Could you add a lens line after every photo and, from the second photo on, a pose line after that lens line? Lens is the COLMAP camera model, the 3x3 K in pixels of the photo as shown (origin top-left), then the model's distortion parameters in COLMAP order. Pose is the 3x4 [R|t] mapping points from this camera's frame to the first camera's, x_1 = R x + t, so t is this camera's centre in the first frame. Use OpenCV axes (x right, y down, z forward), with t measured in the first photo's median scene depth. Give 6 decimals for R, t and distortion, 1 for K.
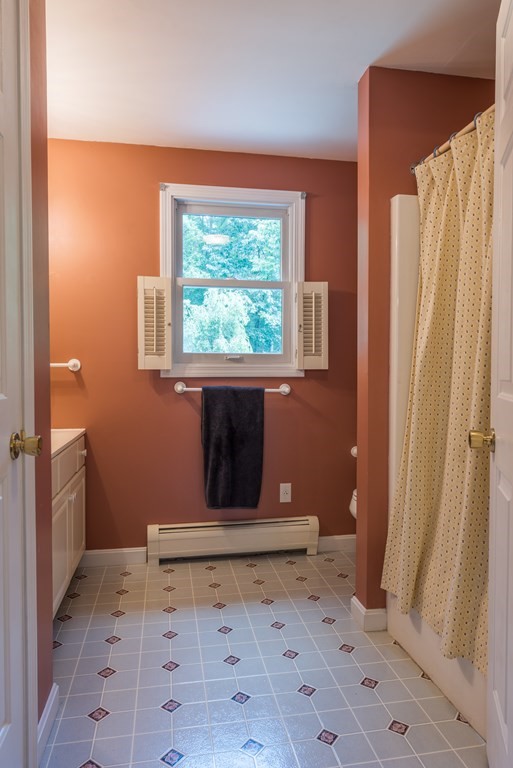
lens RADIAL K [[476.1, 0, 257.1], [0, 476.1, 383.8], [0, 0, 1]] dist [-0.002929, -0.000399]
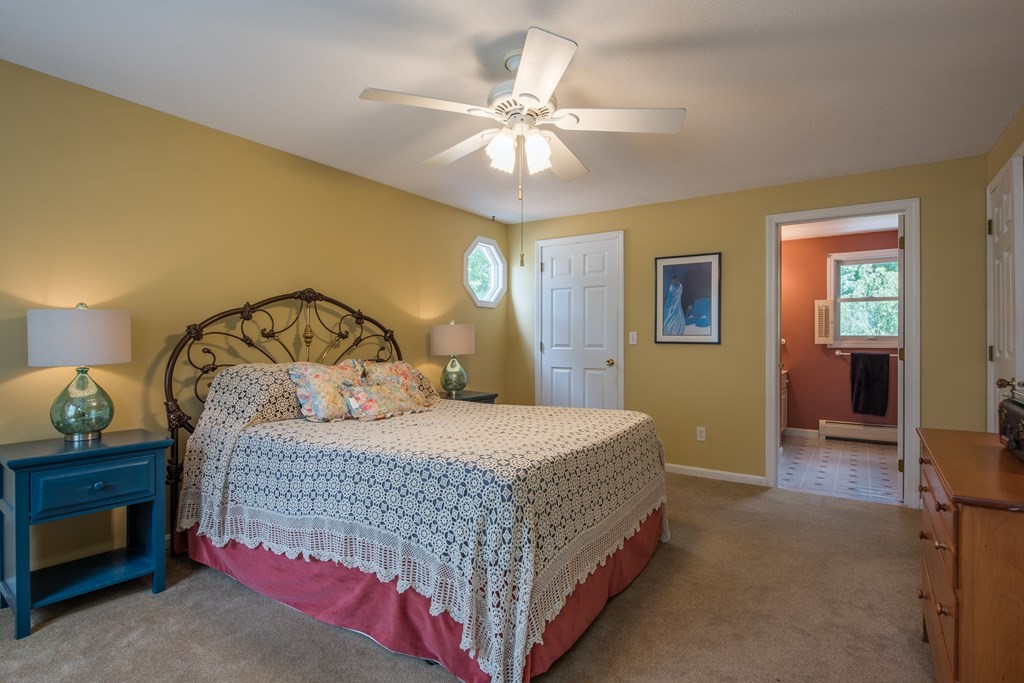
lens RADIAL K [[508.7, 0, 513.3], [0, 508.7, 338.7], [0, 0, 1]] dist [-0.003631, -0.005304]
pose [[0.718117, -0.001765, -0.695920, 0.351831], [-0.025570, 0.999255, -0.028920, 0.045654], [0.695453, 0.038563, 0.717537, -1.527141]]
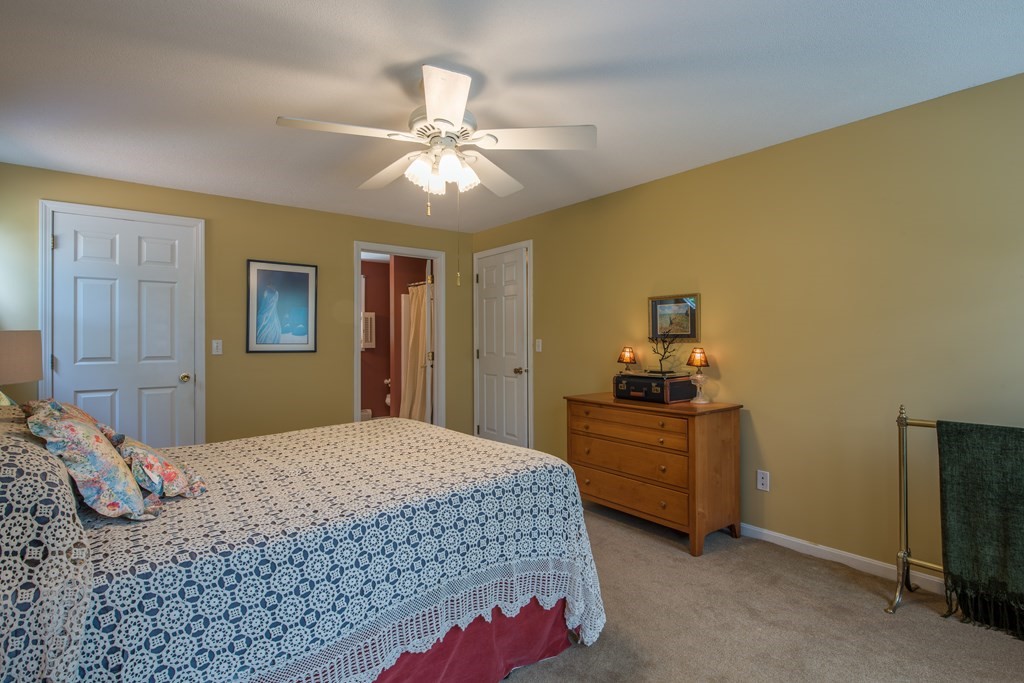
lens RADIAL K [[508.7, 0, 508.8], [0, 508.7, 339.5], [0, 0, 1]] dist [-0.003631, -0.005304]
pose [[0.876181, -0.004288, 0.481962, -0.544373], [0.022318, 0.999249, -0.031682, 0.025770], [-0.481464, 0.038515, 0.875619, -1.727951]]
